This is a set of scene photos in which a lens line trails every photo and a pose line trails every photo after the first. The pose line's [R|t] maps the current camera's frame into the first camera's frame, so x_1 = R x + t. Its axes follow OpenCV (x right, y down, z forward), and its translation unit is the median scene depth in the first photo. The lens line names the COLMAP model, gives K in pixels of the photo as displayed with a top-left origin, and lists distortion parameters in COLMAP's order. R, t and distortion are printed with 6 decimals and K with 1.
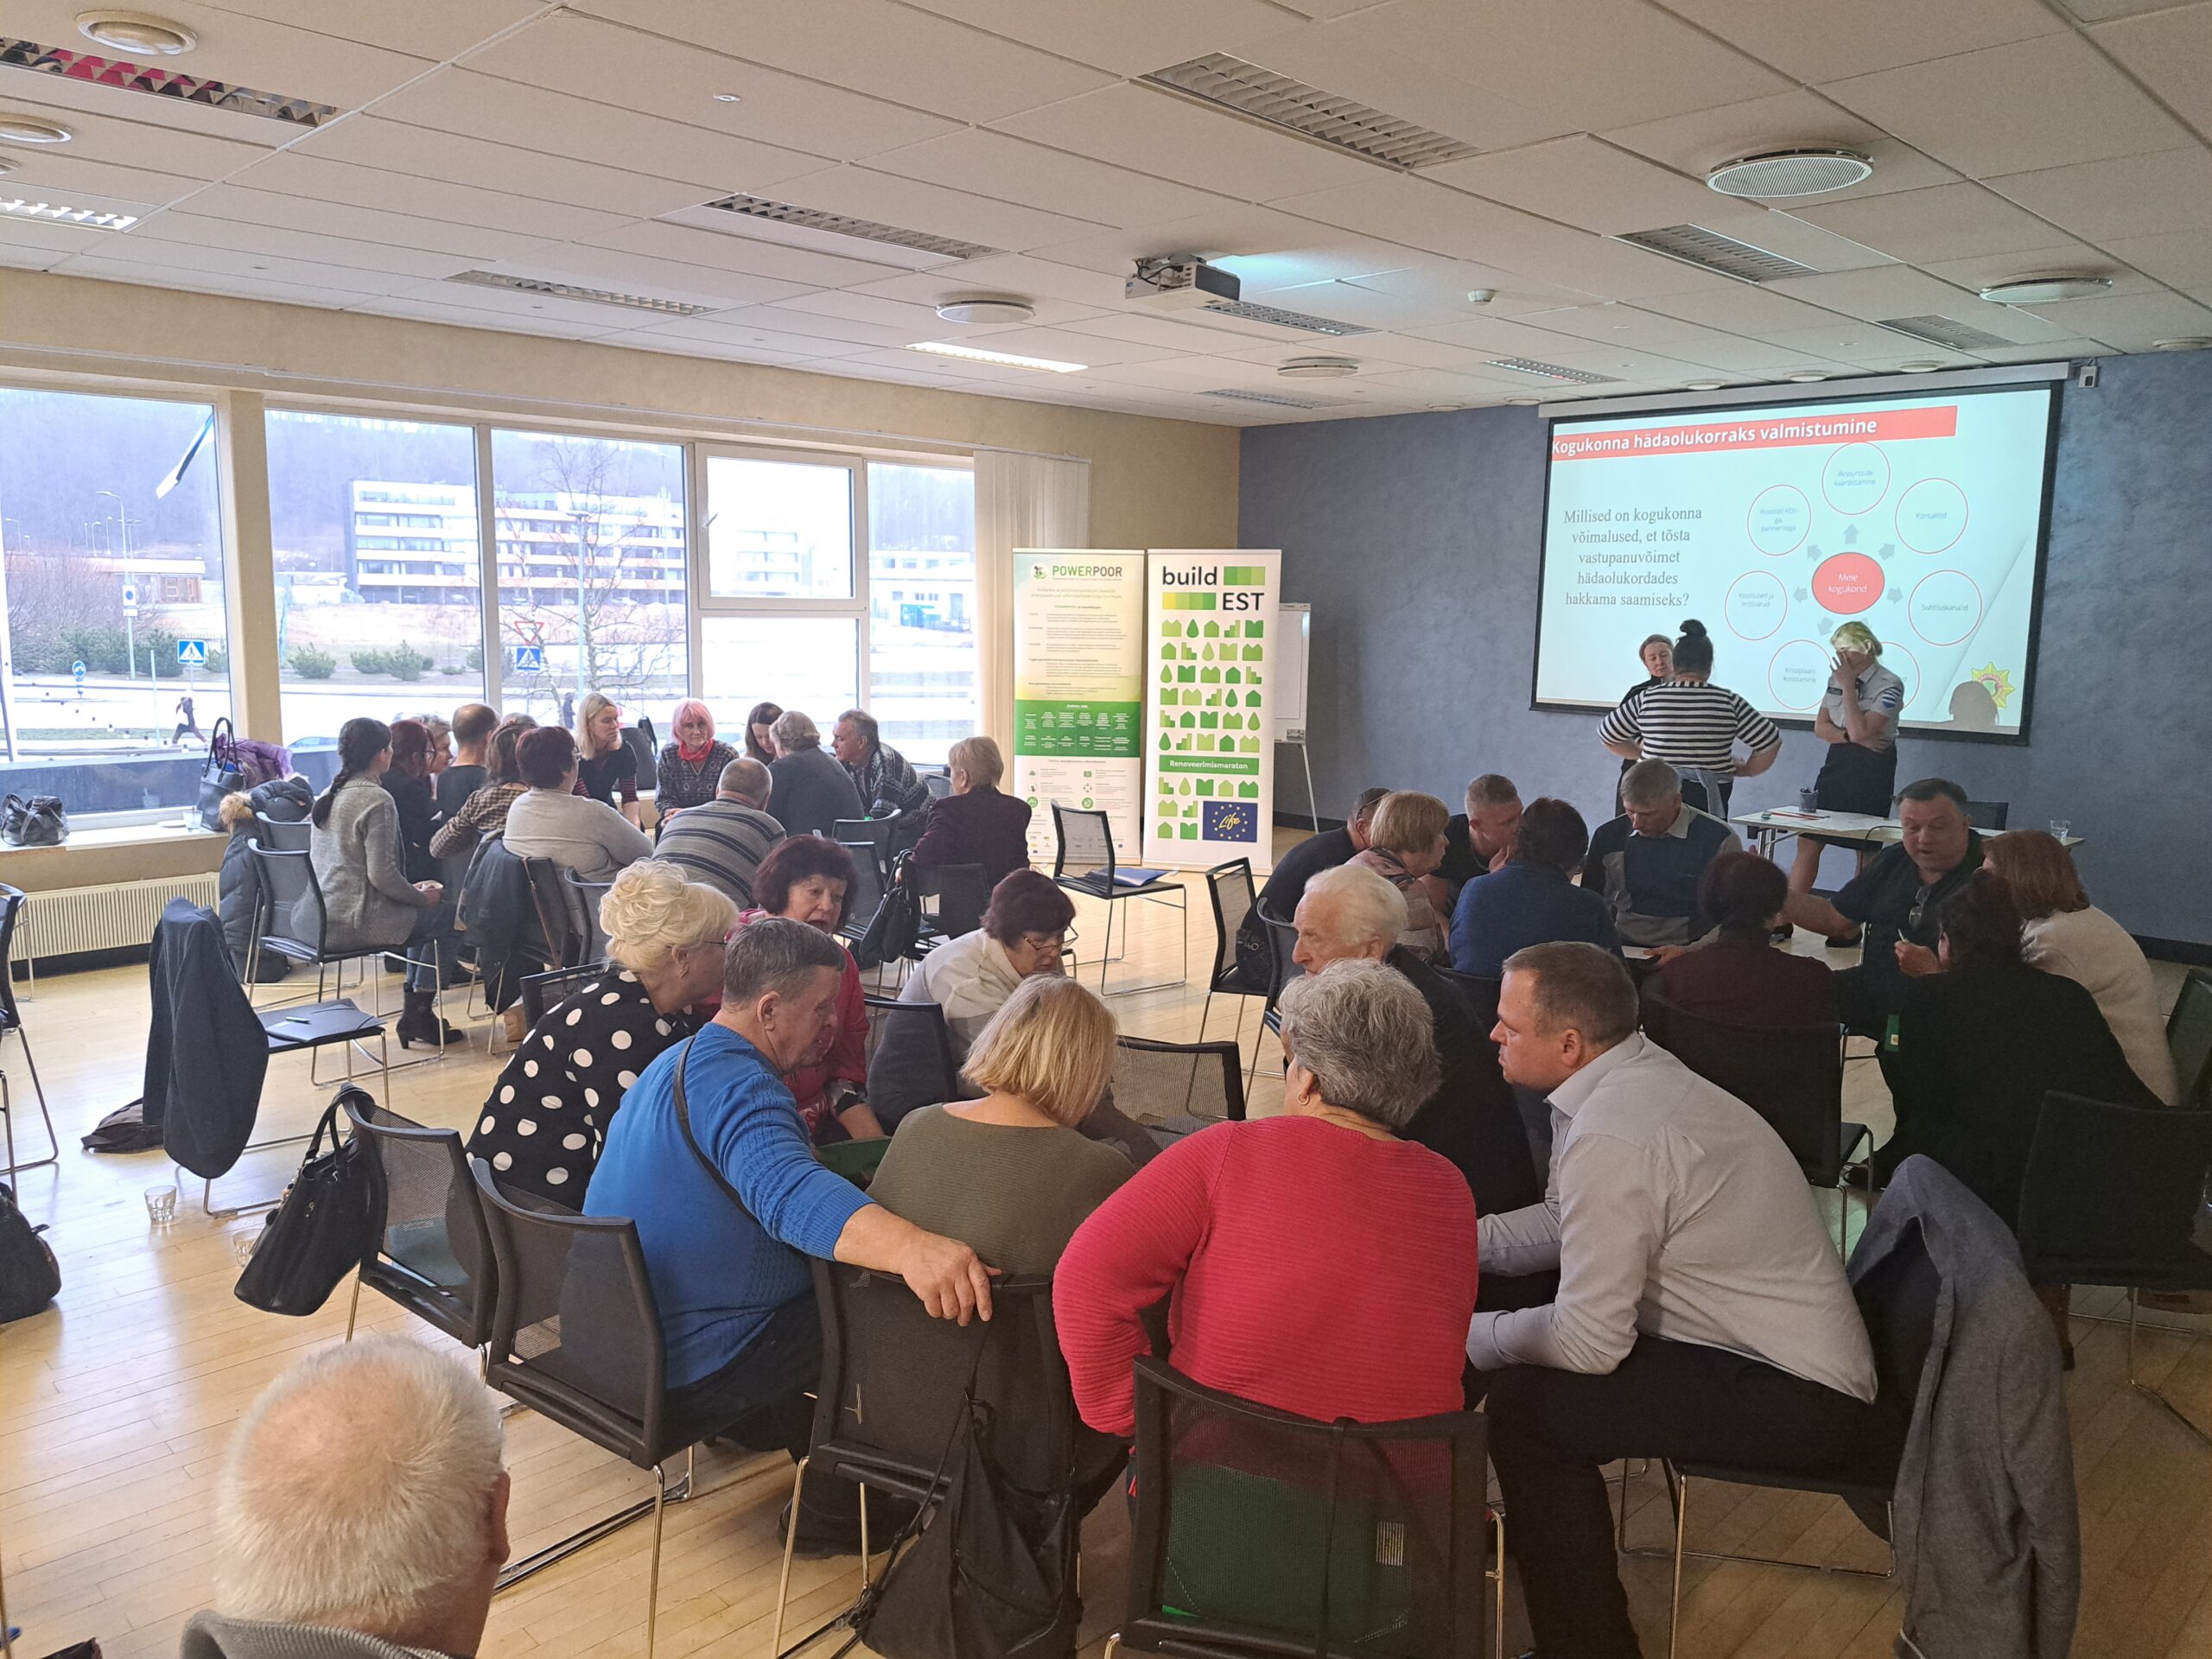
lens RADIAL K [[1586.0, 0, 1125.3], [0, 1586.0, 836.1], [0, 0, 1]] dist [0.118255, -0.137018]
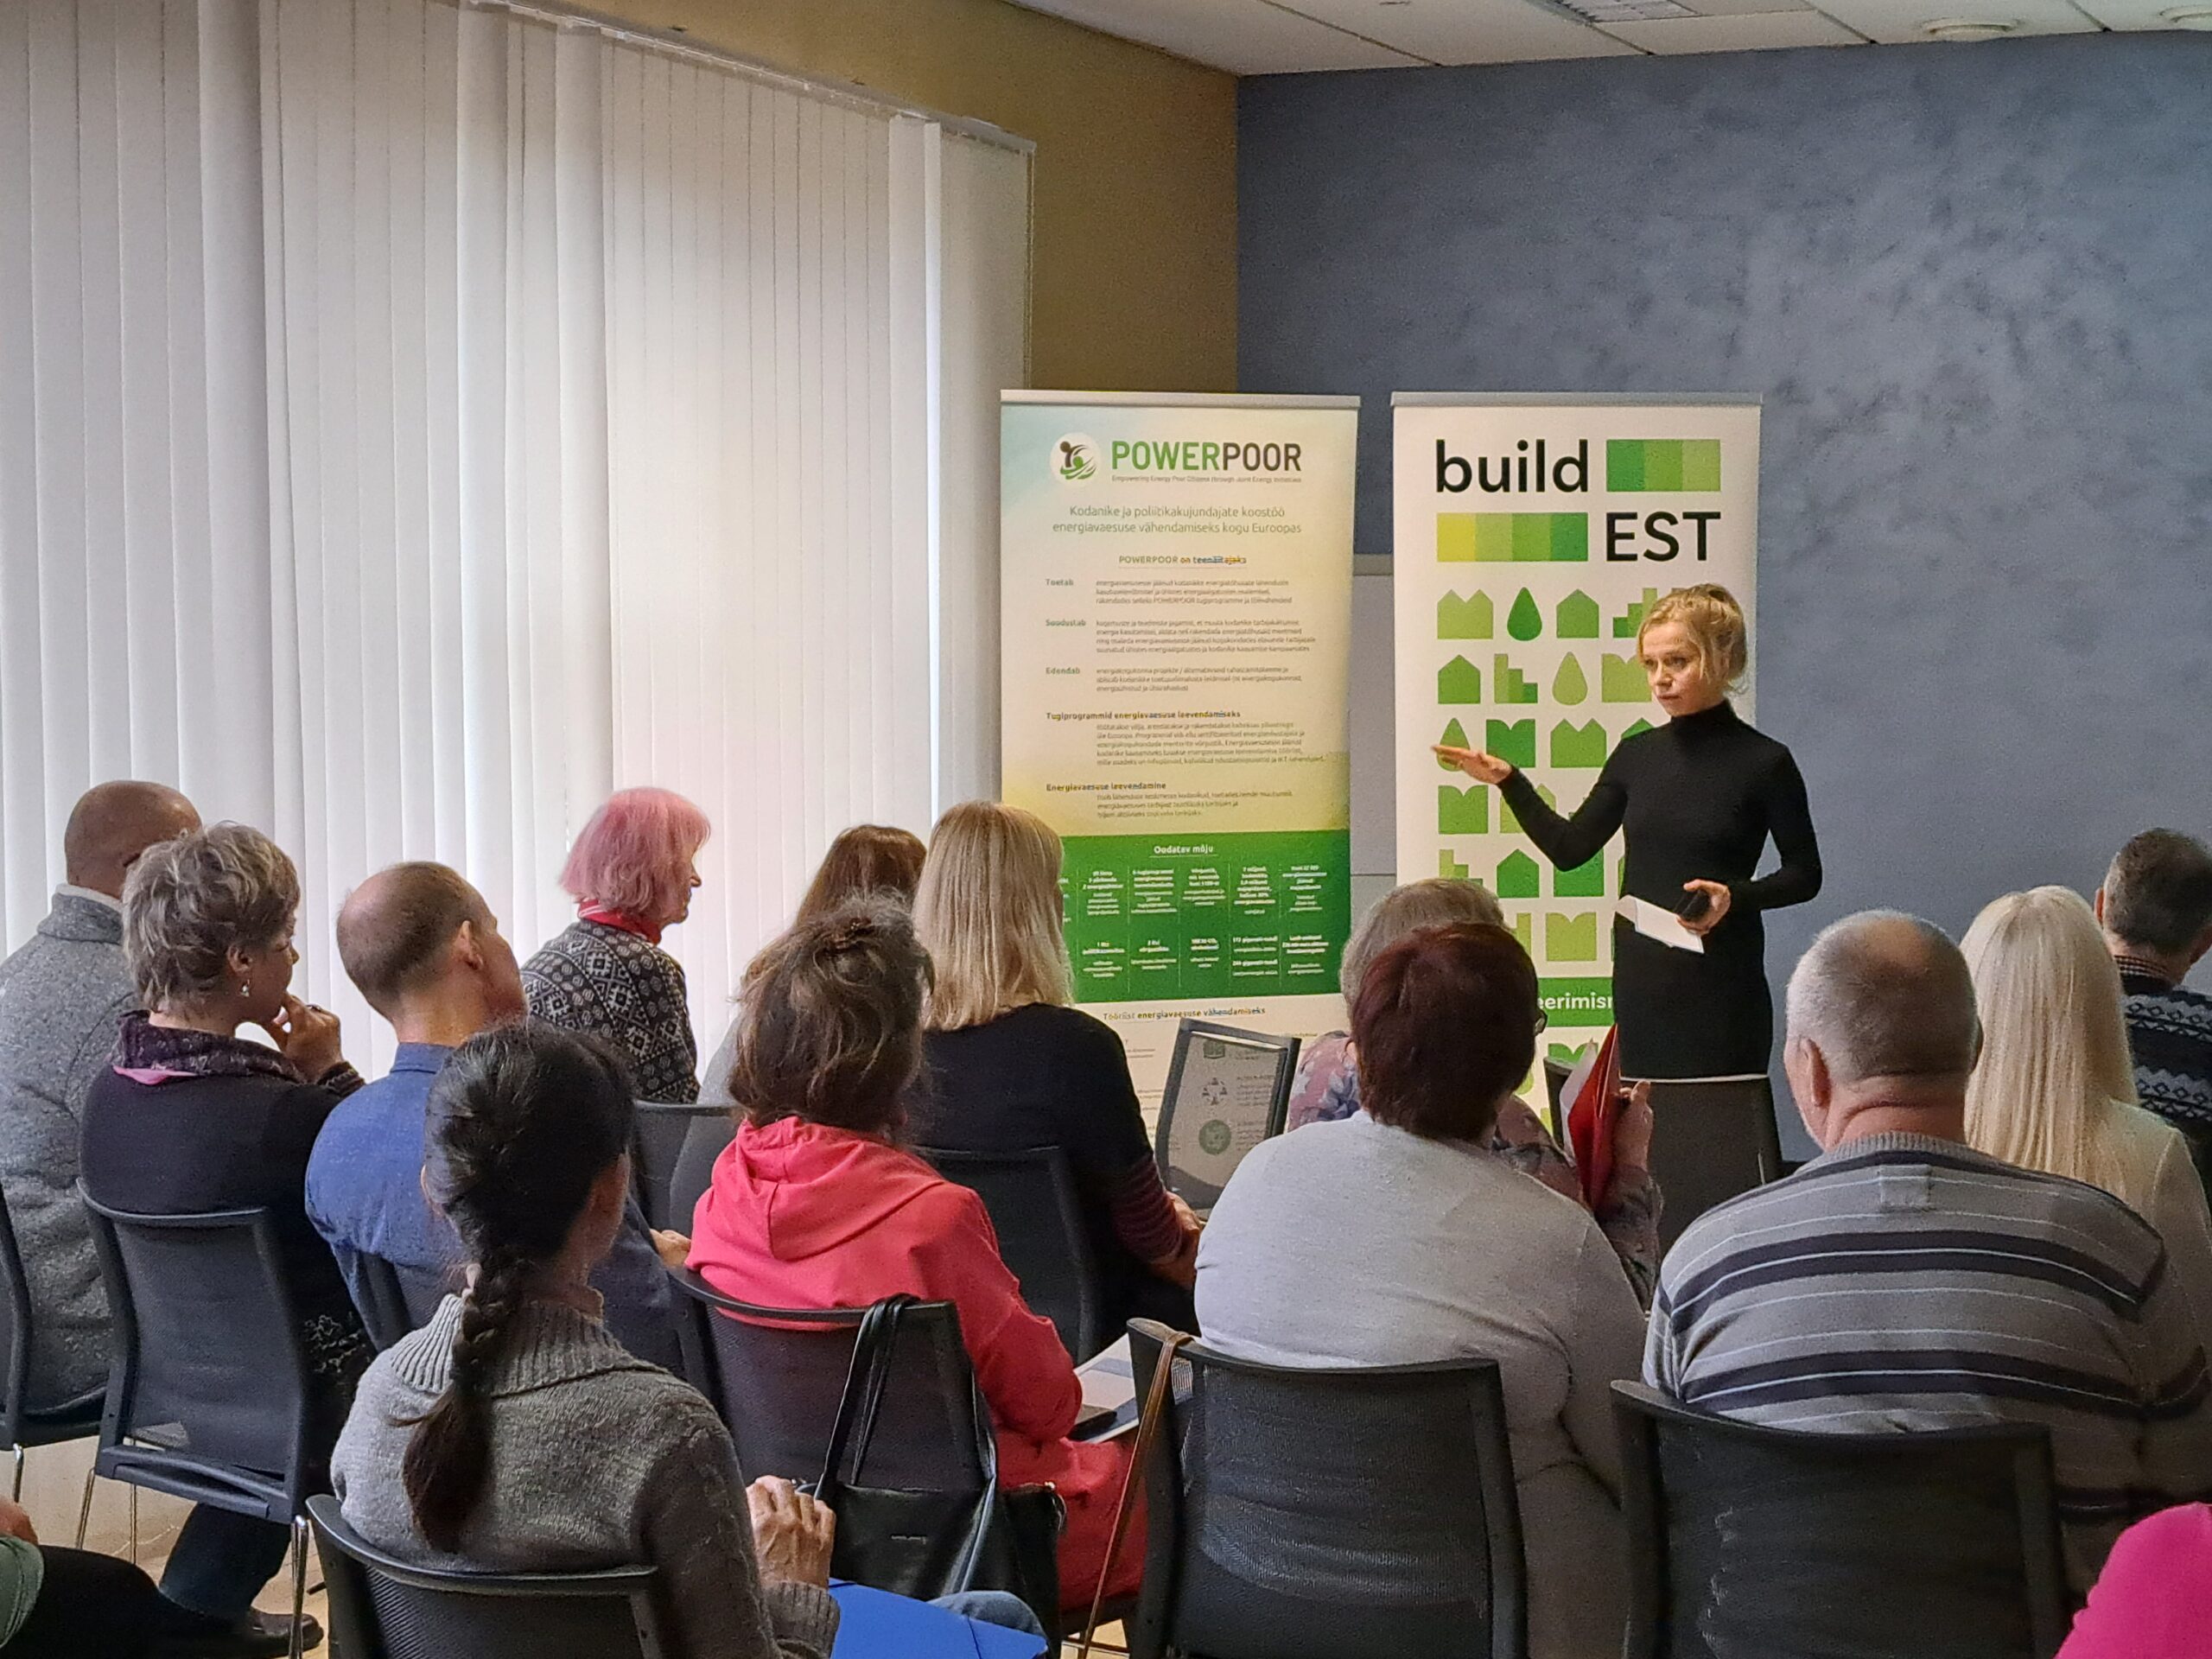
lens RADIAL K [[3857.7, 0, 1145.9], [0, 3857.7, 814.0], [0, 0, 1]] dist [0.215497, -0.768470]
pose [[0.926433, -0.037562, 0.374582, -0.355215], [0.071960, 0.994332, -0.078265, -0.026044], [-0.369519, 0.099462, 0.923885, 0.246961]]
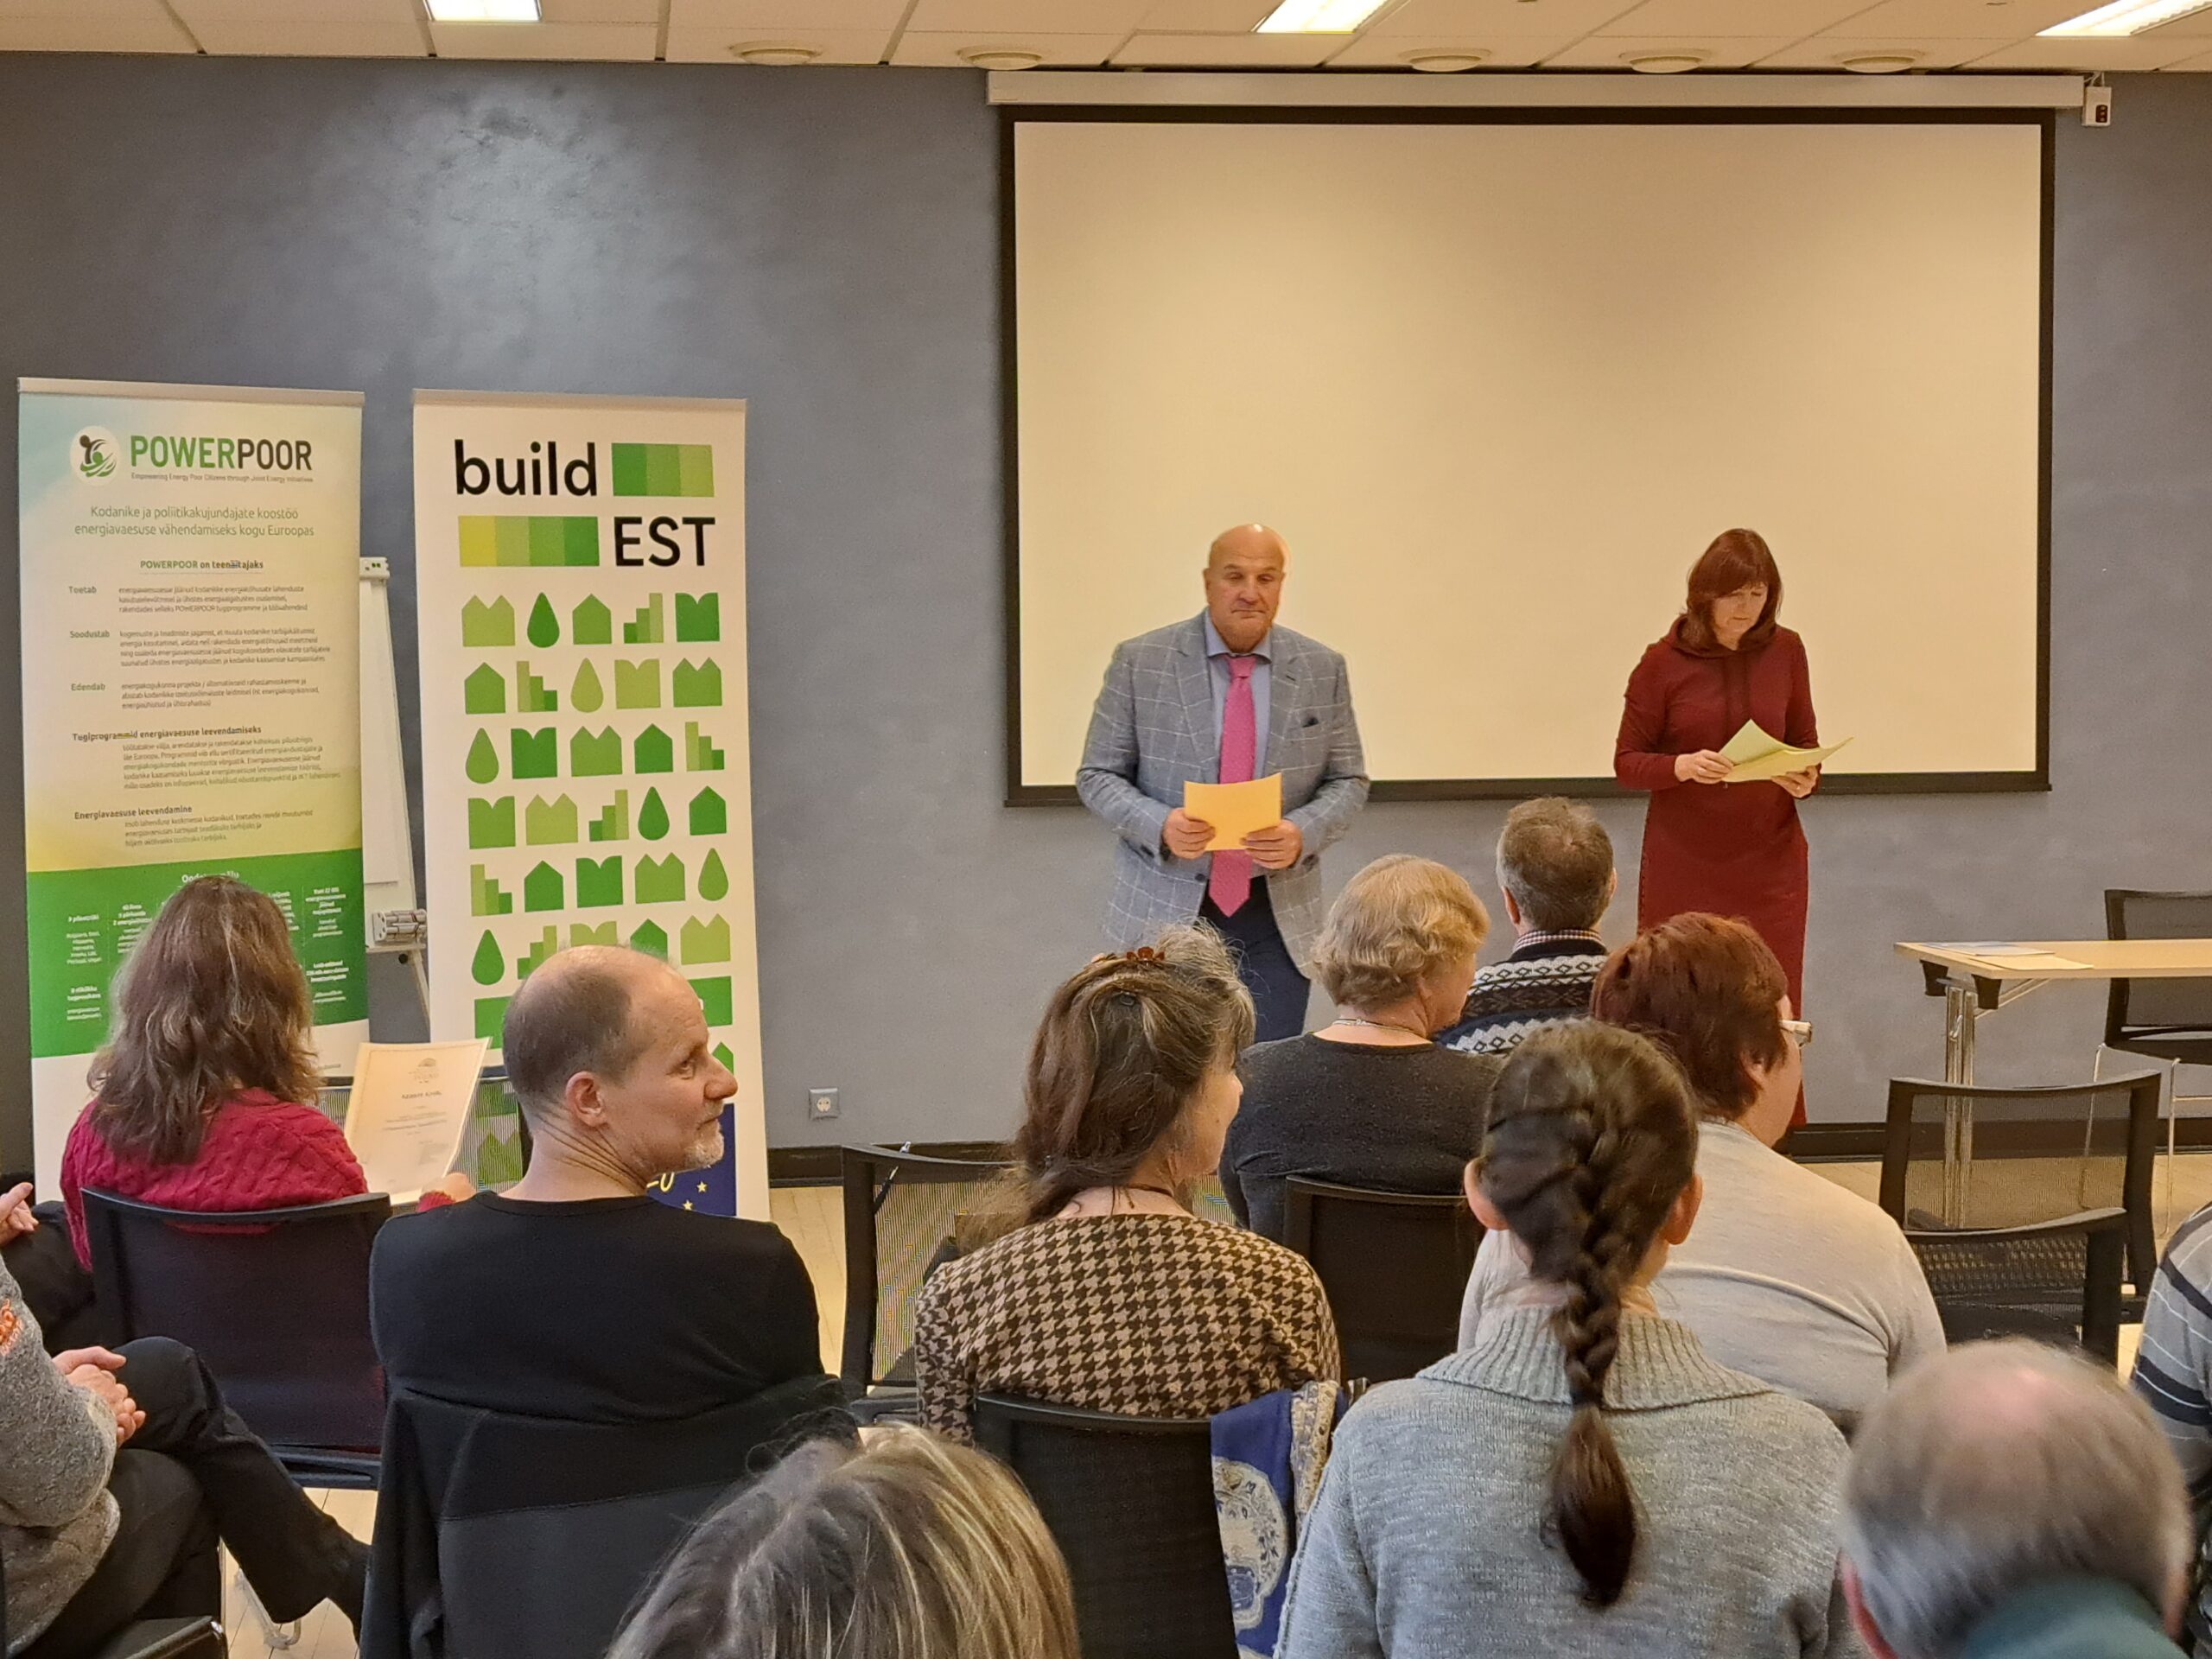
lens RADIAL K [[3857.7, 0, 1145.9], [0, 3857.7, 814.0], [0, 0, 1]] dist [0.215497, -0.768470]
pose [[0.611208, -0.067169, 0.788615, -0.537627], [0.139085, 0.990002, -0.023475, -0.051687], [-0.779154, 0.124033, 0.614439, 0.390994]]
